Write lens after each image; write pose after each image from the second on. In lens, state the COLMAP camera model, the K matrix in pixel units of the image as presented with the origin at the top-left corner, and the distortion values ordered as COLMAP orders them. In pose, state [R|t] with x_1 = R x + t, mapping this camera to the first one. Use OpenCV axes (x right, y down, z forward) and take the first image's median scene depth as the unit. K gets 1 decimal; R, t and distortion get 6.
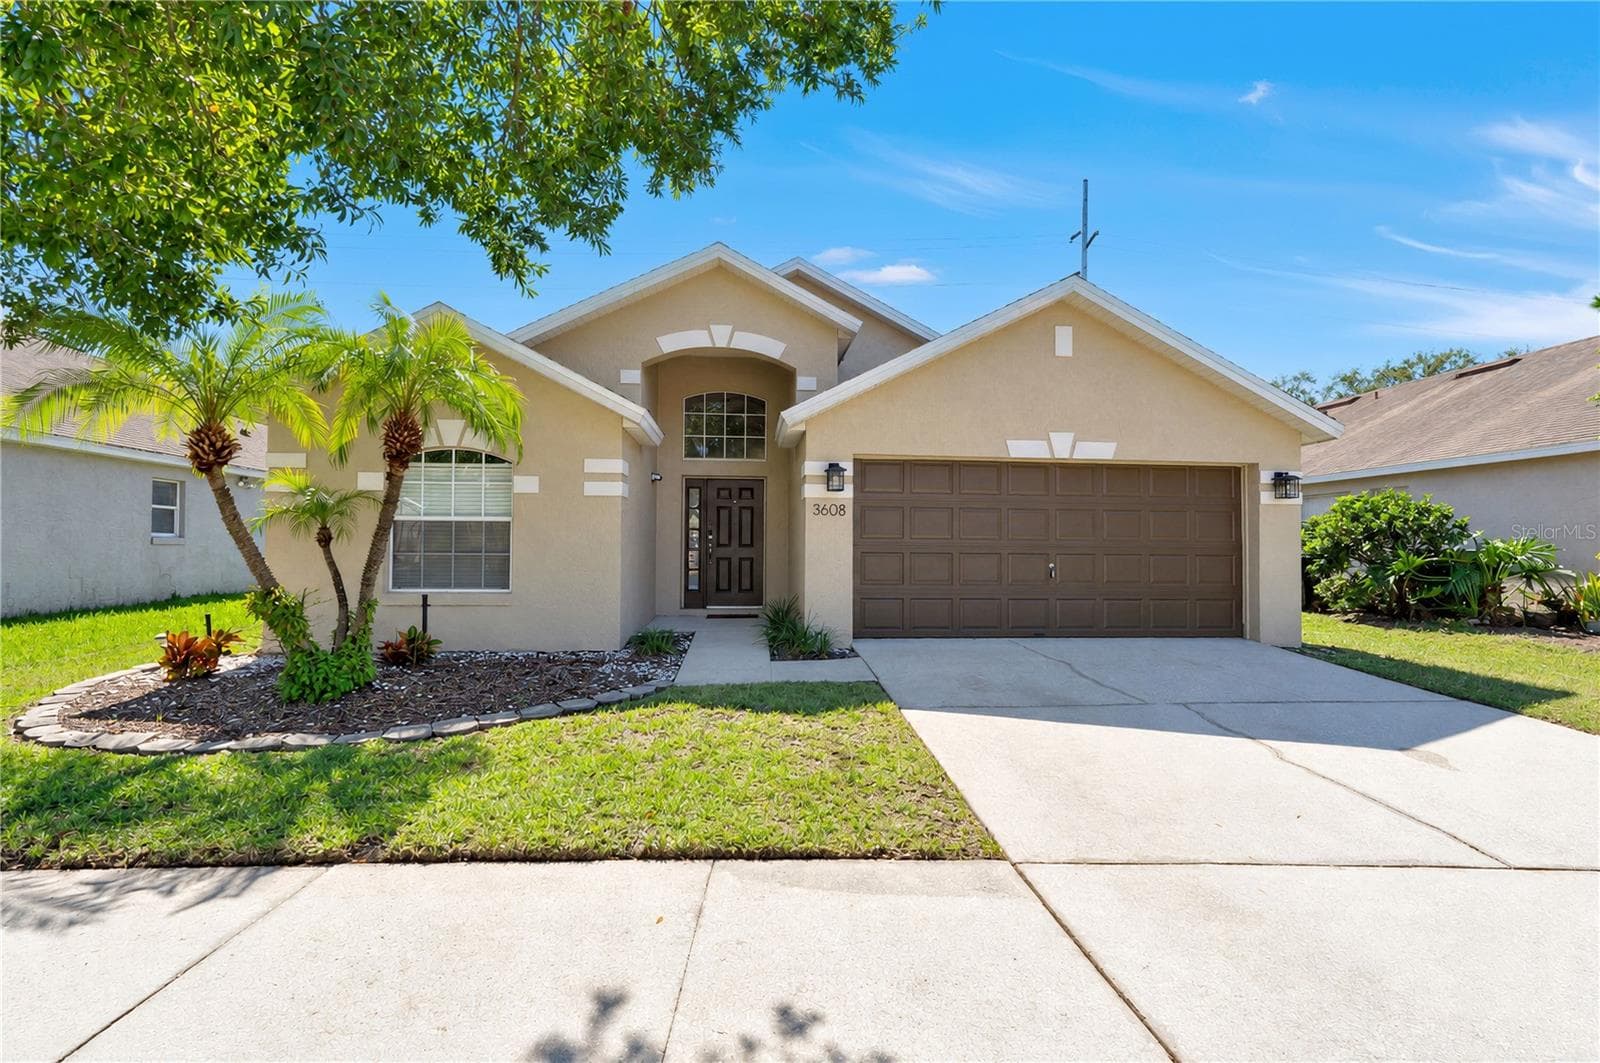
lens RADIAL K [[711.1, 0, 800.0], [0, 711.1, 531.5], [0, 0, 1]] dist [-0.001952, -0.000330]
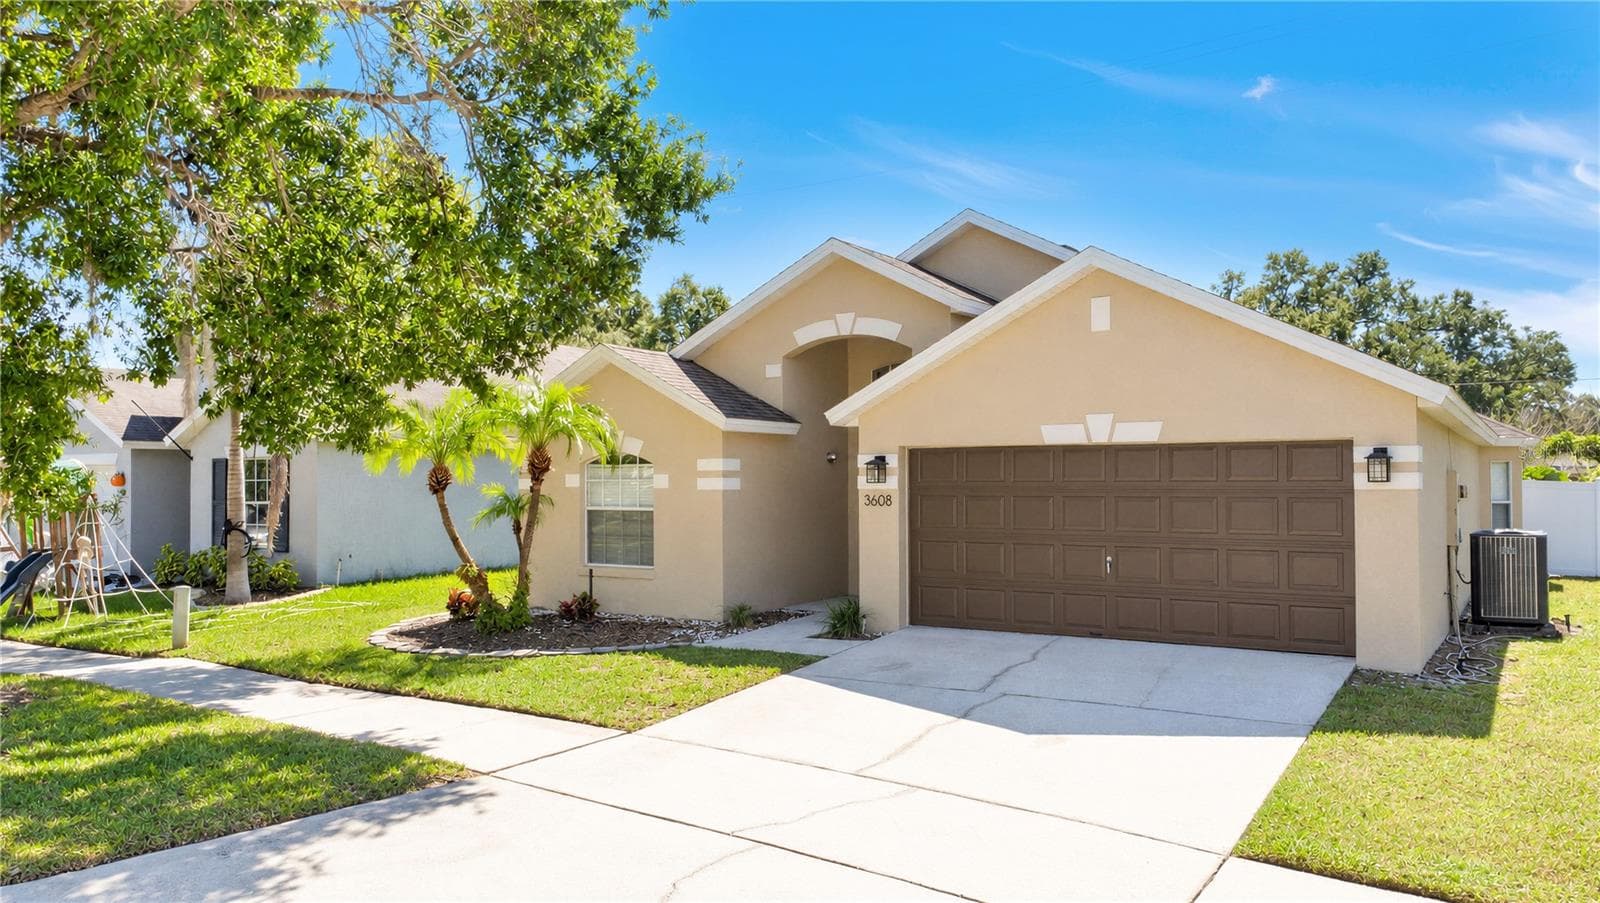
lens RADIAL K [[1215.7, 0, 800.0], [0, 1215.7, 451.5], [0, 0, 1]] dist [0.025508, 0.000789]
pose [[0.781001, -0.027189, -0.623938, 1.072087], [0.024081, 0.999620, -0.013417, -0.081332], [0.624065, -0.004546, 0.781359, -0.472185]]
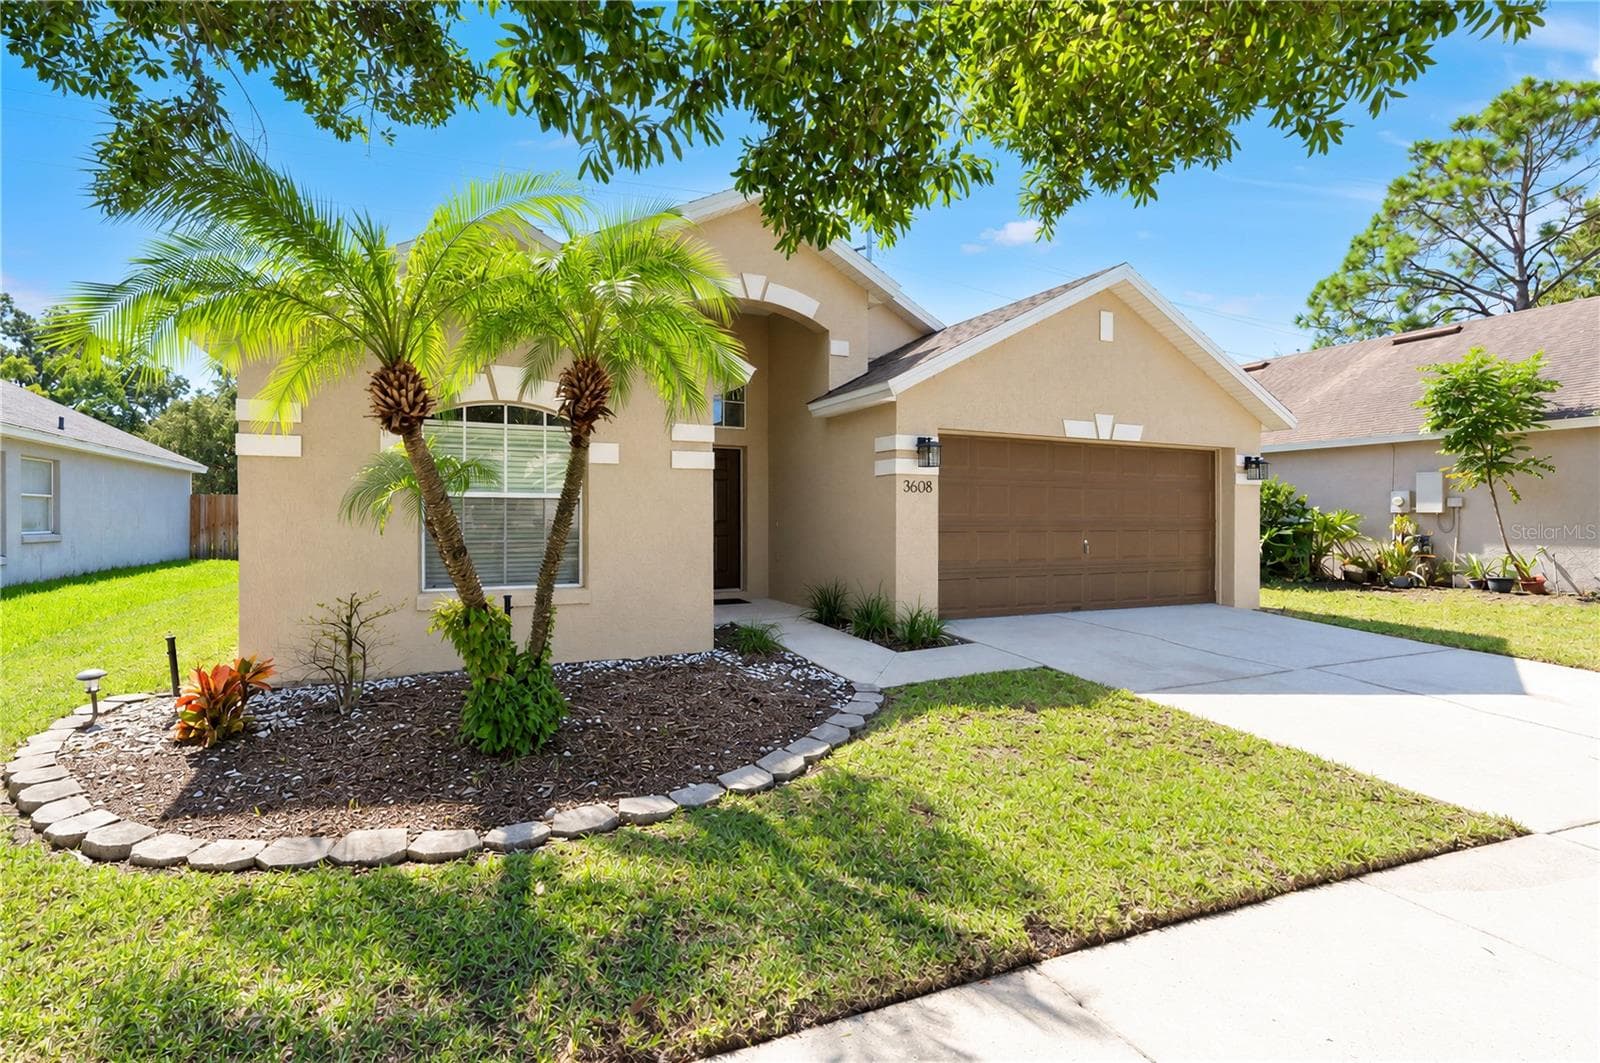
lens RADIAL K [[744.7, 0, 756.4], [0, 744.7, 510.4], [0, 0, 1]] dist [0.003635, 0.000383]
pose [[0.944658, -0.002599, 0.328047, -0.484288], [-0.002519, 0.999882, 0.015178, -0.013455], [-0.328048, -0.015164, 0.944539, 0.138825]]
